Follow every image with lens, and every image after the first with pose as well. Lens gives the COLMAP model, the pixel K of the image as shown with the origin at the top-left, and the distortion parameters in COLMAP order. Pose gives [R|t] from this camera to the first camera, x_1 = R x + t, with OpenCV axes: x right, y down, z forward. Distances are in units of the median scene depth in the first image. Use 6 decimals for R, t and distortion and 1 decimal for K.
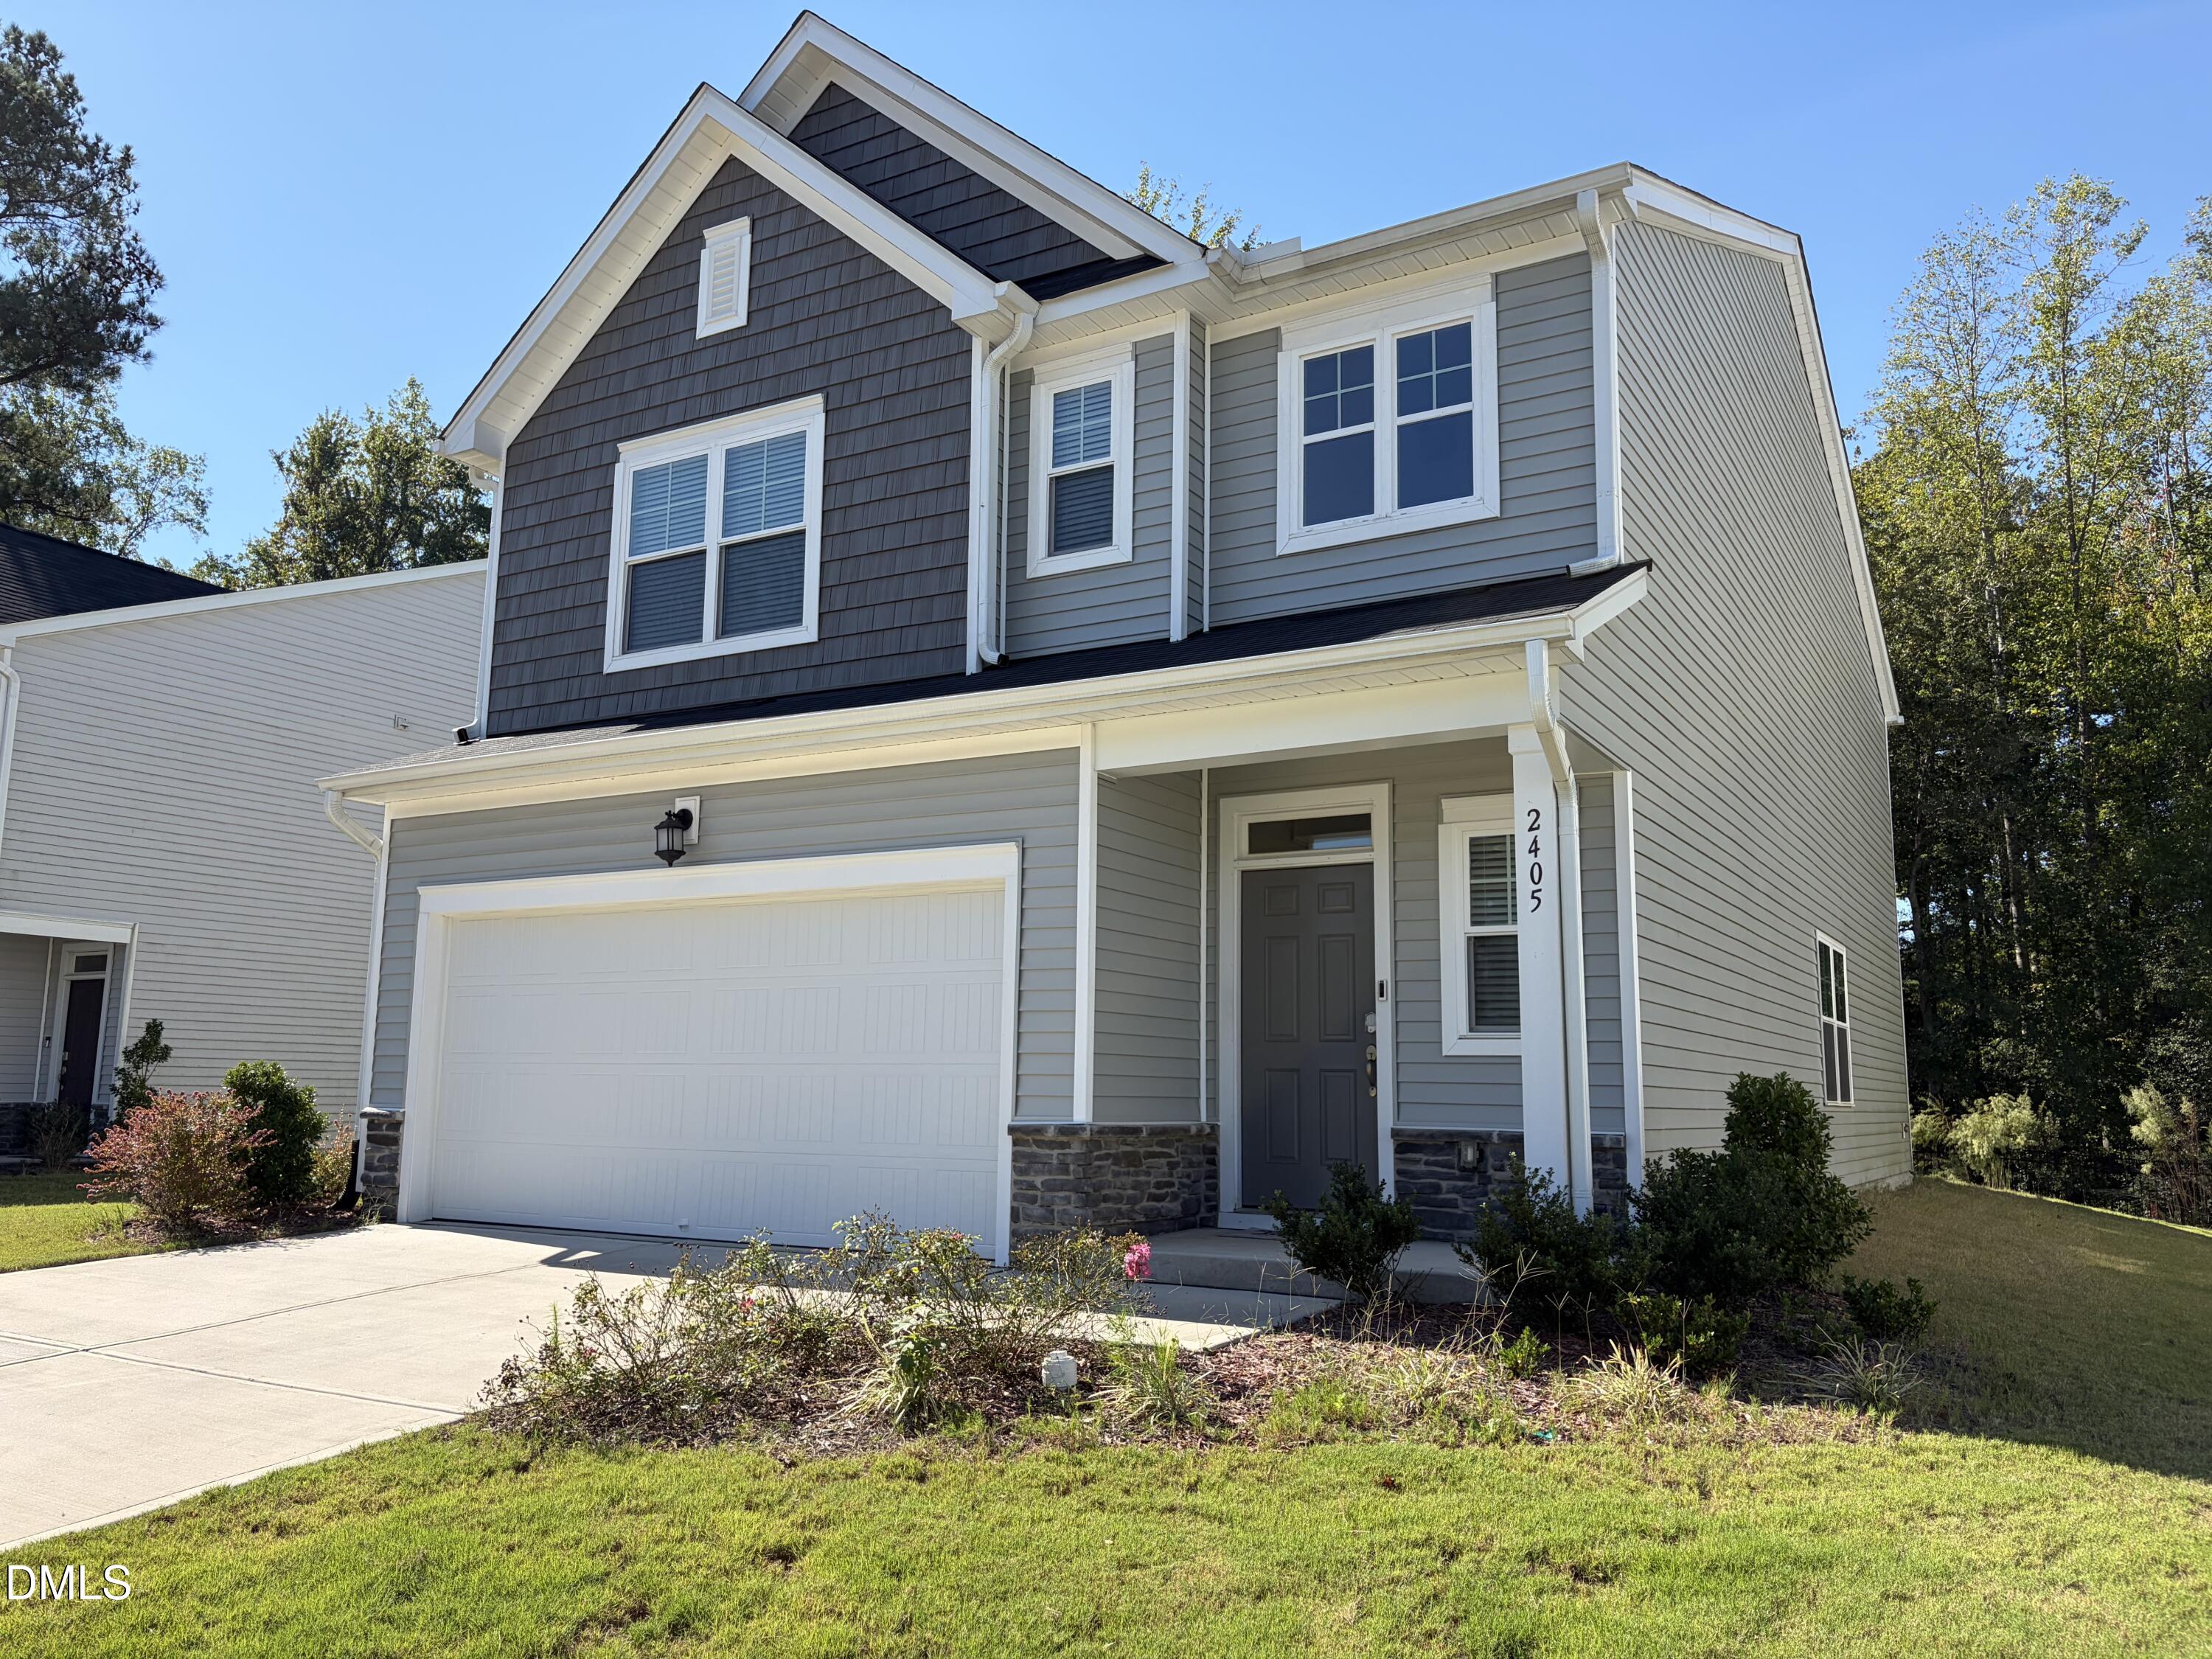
lens RADIAL K [[1659.6, 0, 1106.0], [0, 1659.6, 829.5], [0, 0, 1]] dist [0.140141, -0.000092]
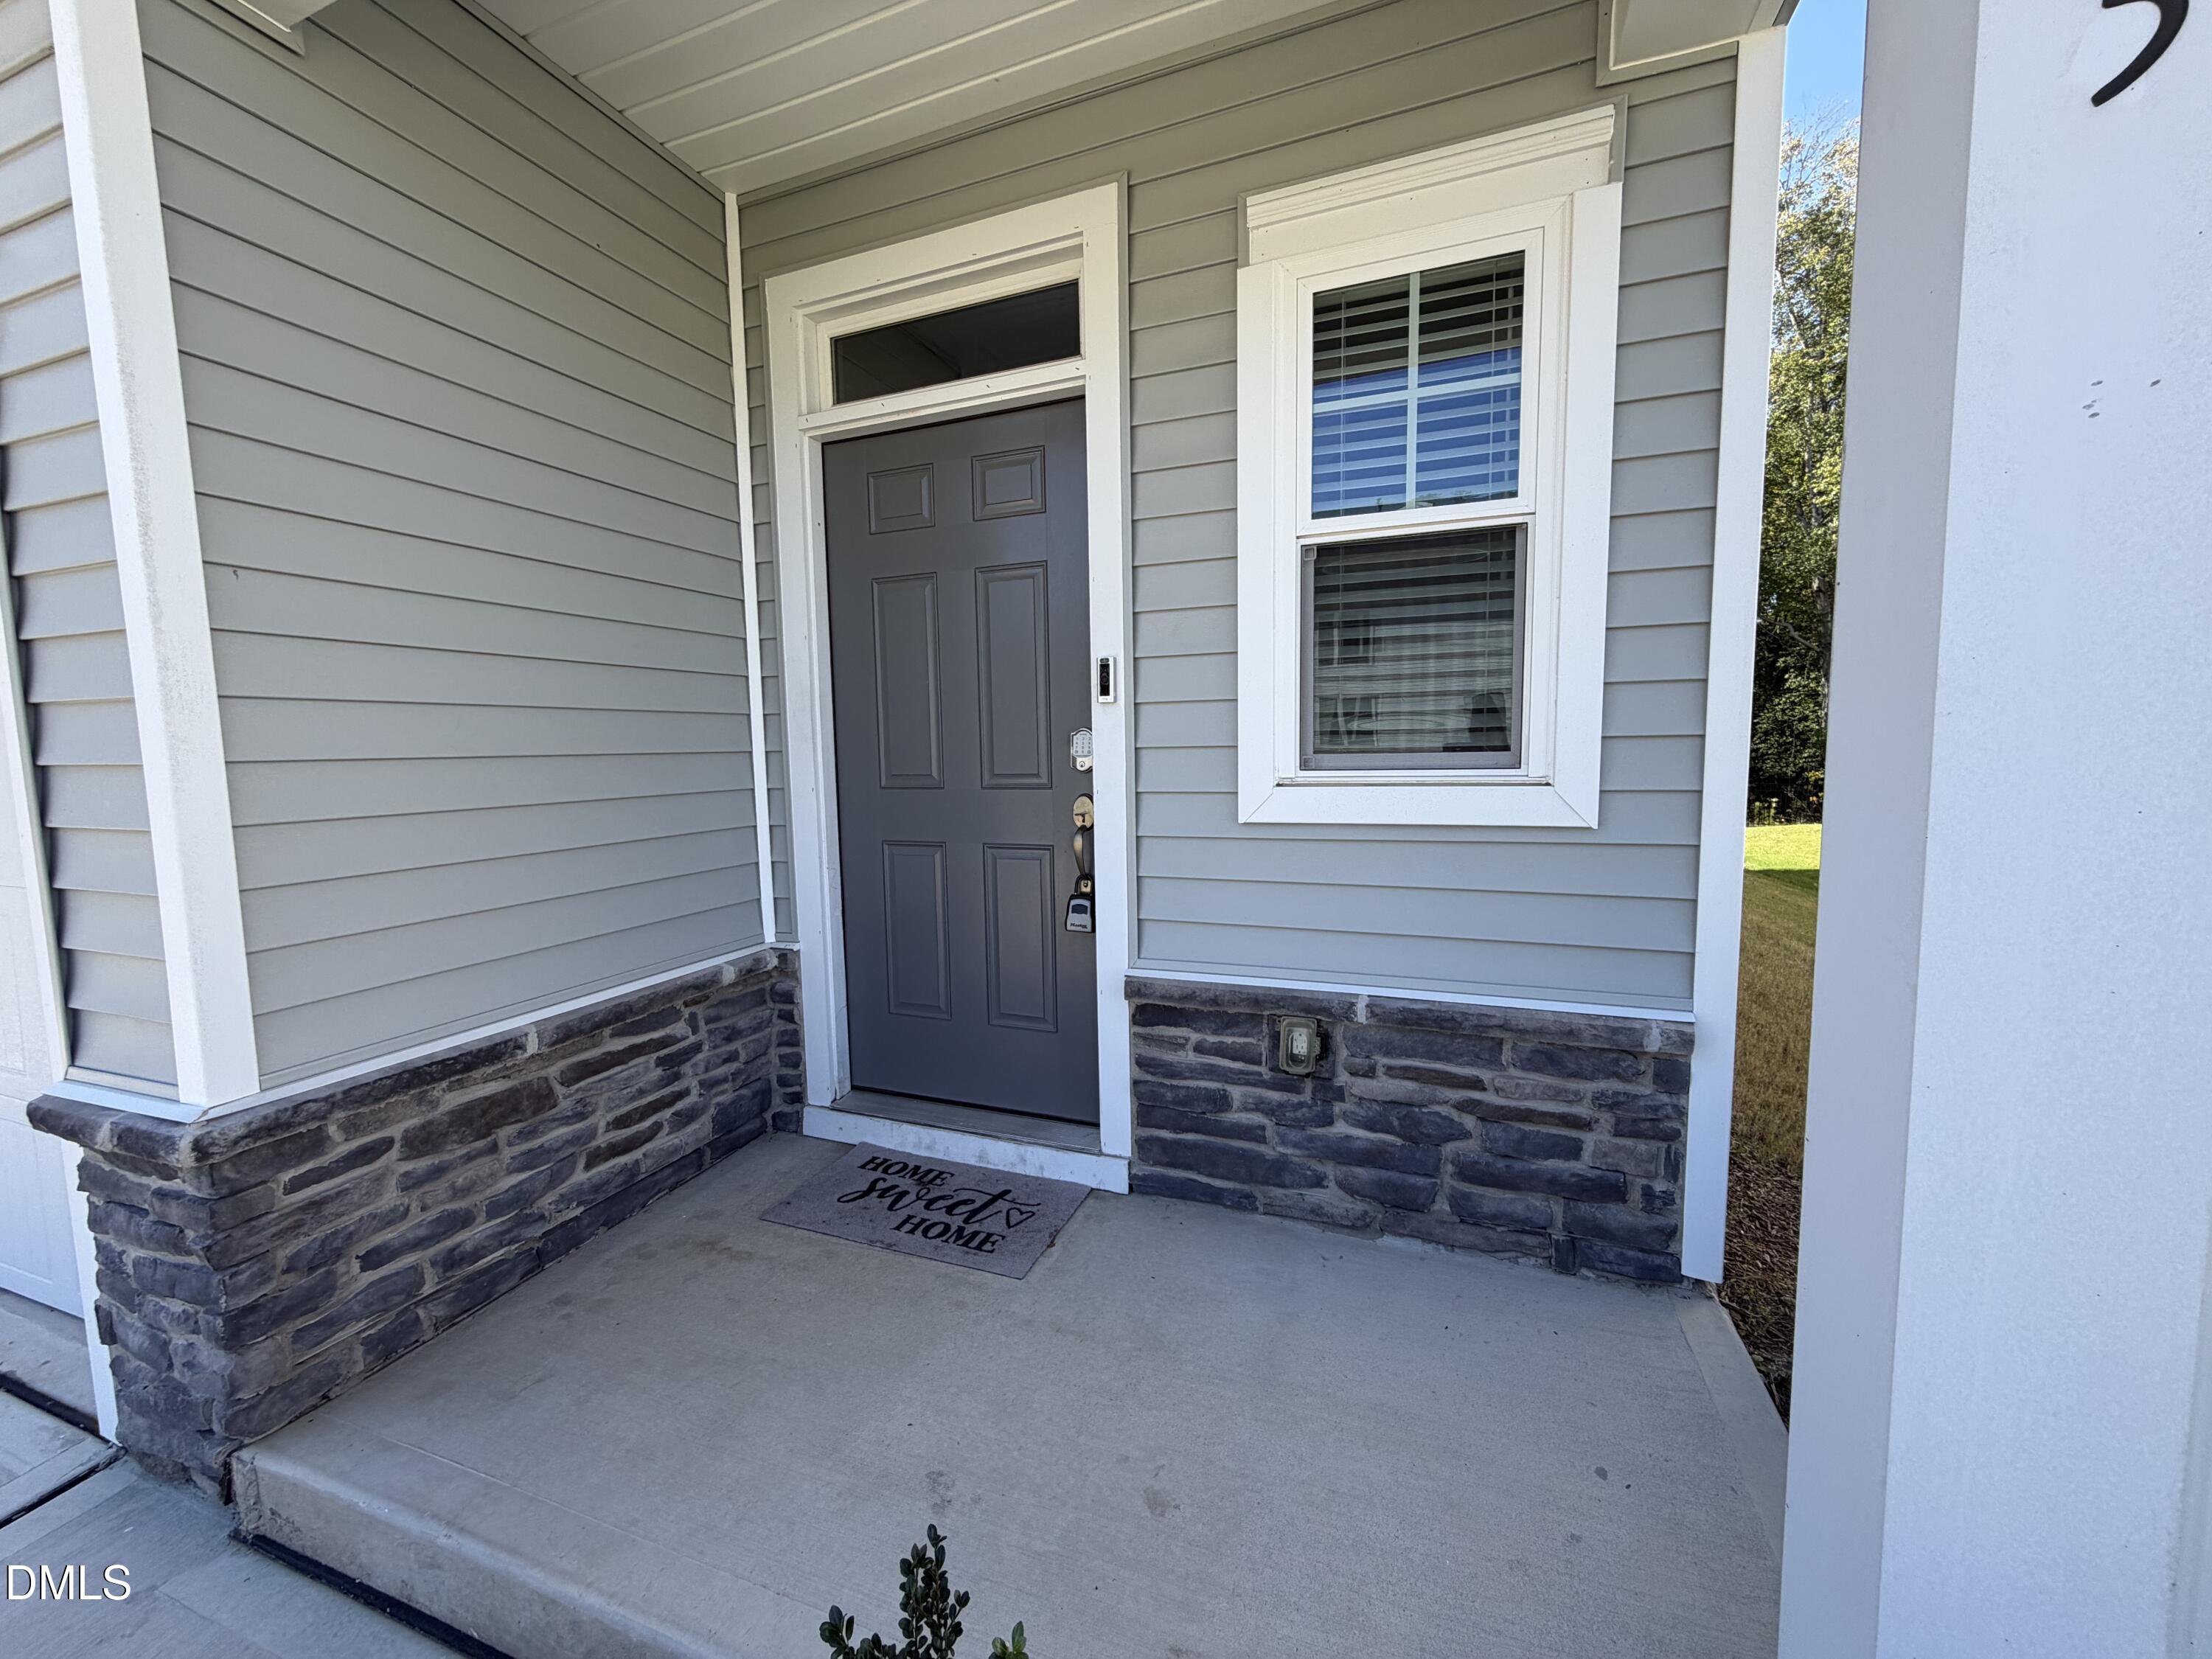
lens RADIAL K [[876.4, 0, 1106.0], [0, 876.4, 829.5], [0, 0, 1]] dist [-0.000780, -0.000027]
pose [[0.984638, -0.048295, 0.167798, 0.124782], [0.005294, 0.968804, 0.247771, 0.077448], [-0.174529, -0.243077, 0.954177, 0.769573]]
